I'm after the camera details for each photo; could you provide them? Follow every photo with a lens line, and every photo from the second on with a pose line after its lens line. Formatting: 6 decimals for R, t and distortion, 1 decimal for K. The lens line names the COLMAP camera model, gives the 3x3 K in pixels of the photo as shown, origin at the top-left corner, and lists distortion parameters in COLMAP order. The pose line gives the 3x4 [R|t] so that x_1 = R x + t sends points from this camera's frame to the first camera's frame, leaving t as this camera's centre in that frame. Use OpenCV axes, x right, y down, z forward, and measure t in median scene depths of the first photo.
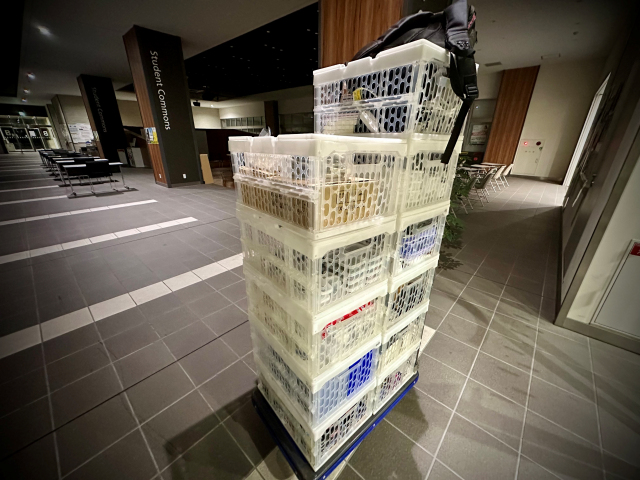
lens RADIAL K [[258.0, 0, 334.0], [0, 258.0, 237.9], [0, 0, 1]] dist [0.034741, 0.000036]
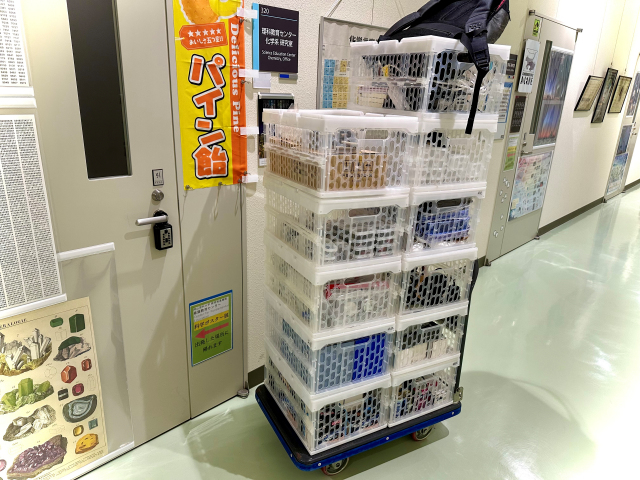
lens RADIAL K [[451.3, 0, 319.3], [0, 451.3, 243.9], [0, 0, 1]] dist [0.079073, -0.124545]
pose [[0.971723, 0.092998, -0.217036, 0.307912], [-0.100497, 0.994654, -0.023750, 0.208245], [0.213667, 0.044890, 0.975875, -0.831347]]
